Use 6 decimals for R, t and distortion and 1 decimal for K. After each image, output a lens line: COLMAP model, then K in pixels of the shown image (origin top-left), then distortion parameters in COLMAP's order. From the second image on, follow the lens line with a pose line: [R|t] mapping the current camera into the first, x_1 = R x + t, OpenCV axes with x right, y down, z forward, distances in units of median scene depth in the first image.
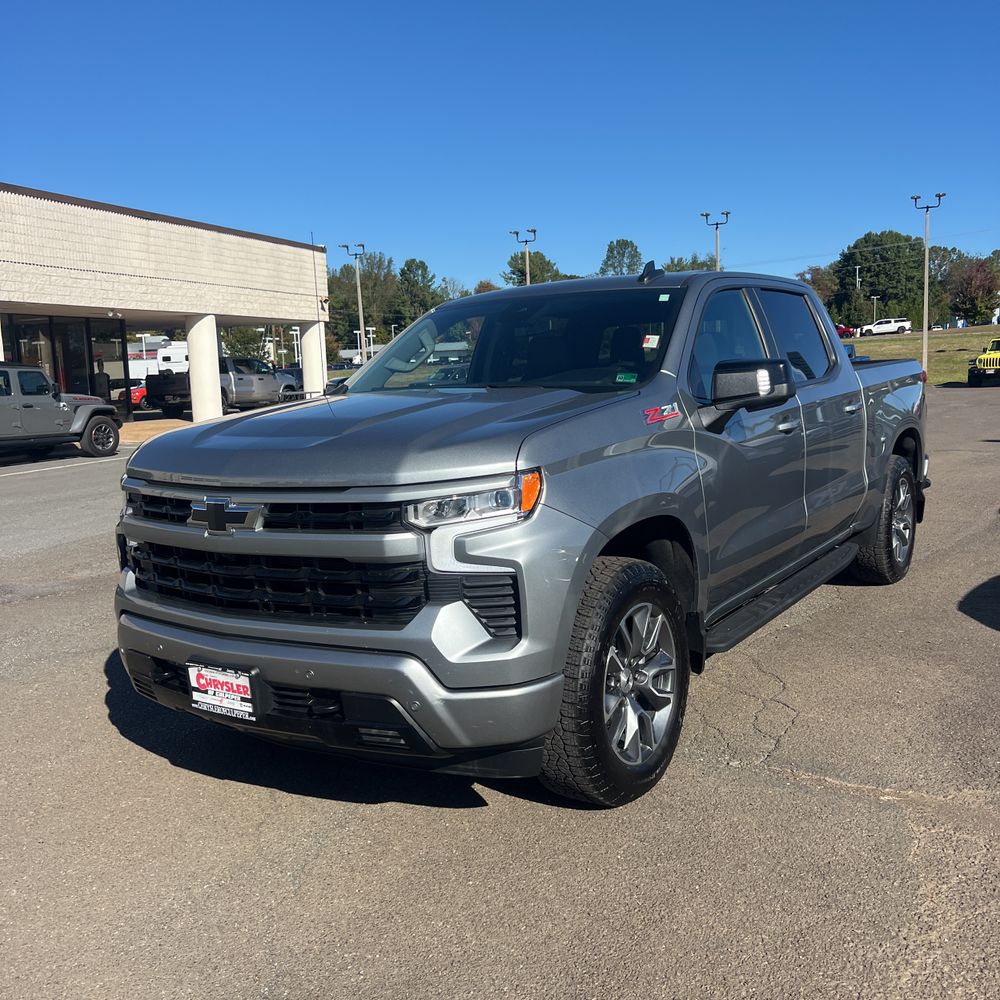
lens RADIAL K [[1014.0, 0, 500.0], [0, 1014.0, 508.3], [0, 0, 1]] dist [0.023360, -0.009359]
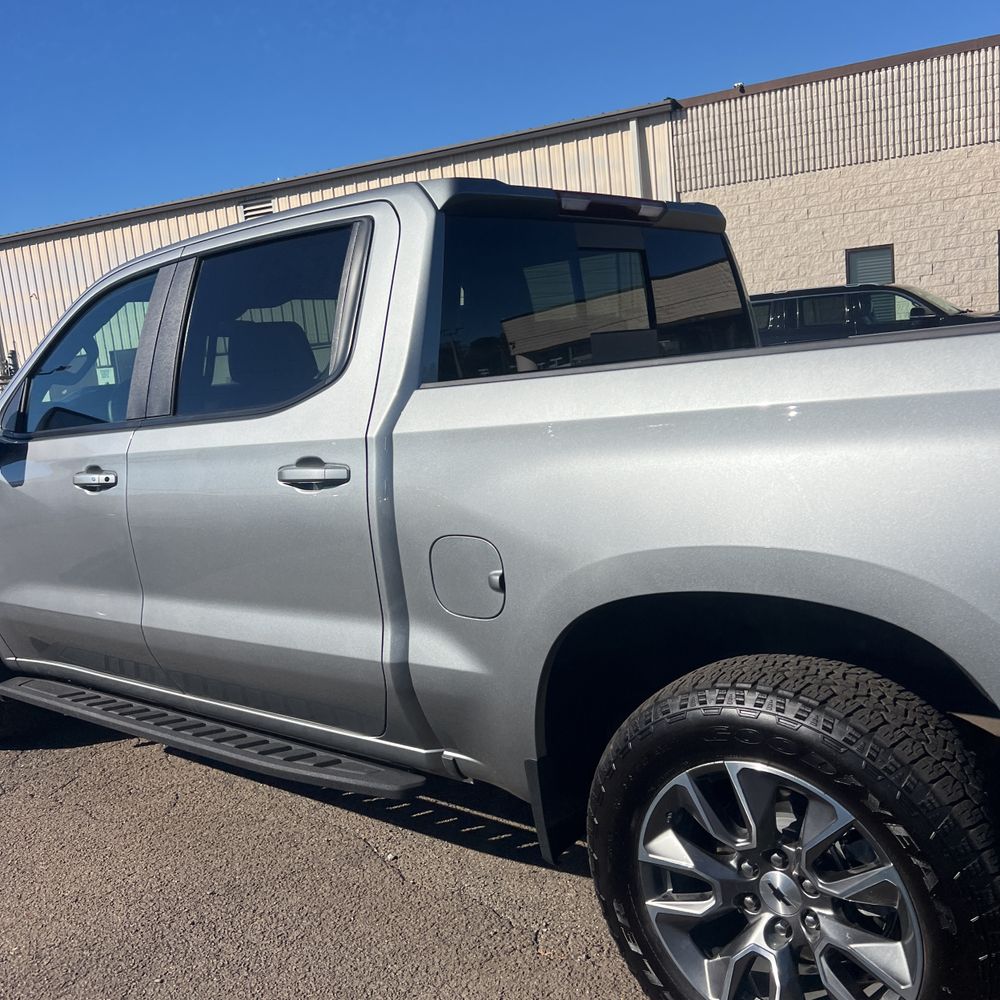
lens RADIAL K [[1013.4, 0, 492.7], [0, 1013.4, 498.4], [0, 0, 1]] dist [0.008411, 0.013046]
pose [[-0.108801, 0.184891, -0.976718, 0.931175], [-0.037136, 0.981109, 0.189859, -0.209687], [0.993370, 0.056928, -0.099879, 1.342131]]
